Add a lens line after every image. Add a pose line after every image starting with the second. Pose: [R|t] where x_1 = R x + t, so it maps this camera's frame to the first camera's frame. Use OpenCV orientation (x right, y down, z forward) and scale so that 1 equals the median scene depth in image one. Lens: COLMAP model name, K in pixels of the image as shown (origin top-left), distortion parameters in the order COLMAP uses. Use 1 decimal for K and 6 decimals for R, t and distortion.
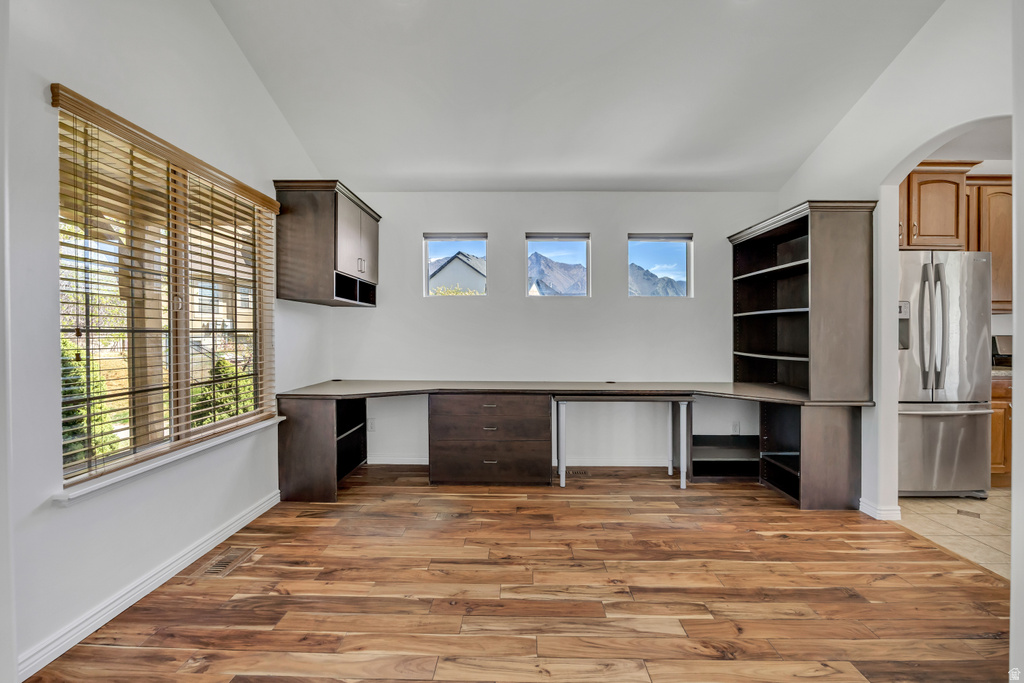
lens RADIAL K [[462.7, 0, 505.5], [0, 462.7, 335.8], [0, 0, 1]] dist [-0.013344, 0.000080]
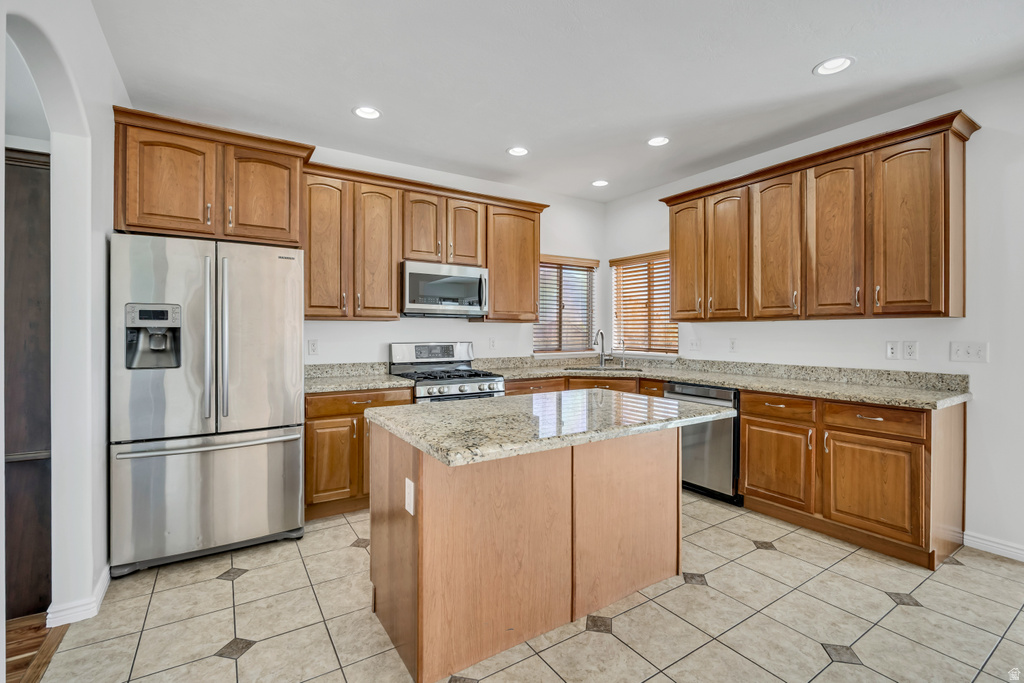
lens RADIAL K [[462.7, 0, 514.9], [0, 462.7, 332.1], [0, 0, 1]] dist [-0.013344, 0.000080]
pose [[0.827837, -0.002445, 0.560963, 1.092857], [0.005828, 0.999974, -0.004243, -0.027491], [-0.560938, 0.006782, 0.827830, 0.068622]]
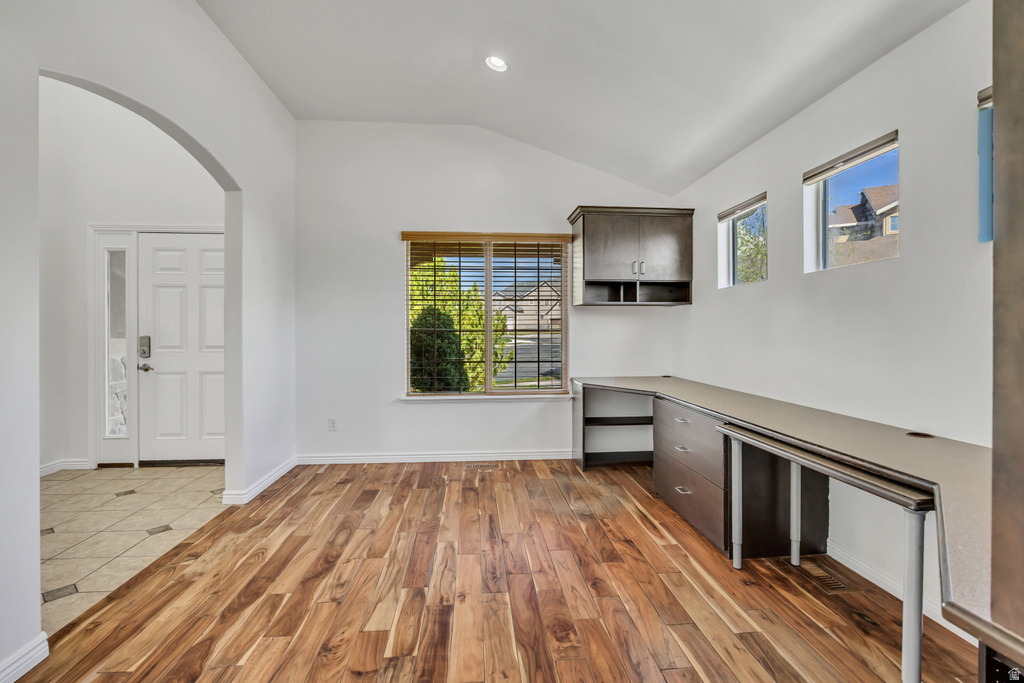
lens RADIAL K [[462.7, 0, 516.1], [0, 462.7, 335.3], [0, 0, 1]] dist [-0.013344, 0.000080]
pose [[0.108123, 0.003515, -0.994131, 0.954103], [-0.004469, 0.999985, 0.003050, 0.003346], [0.994128, 0.004113, 0.108137, 0.819508]]
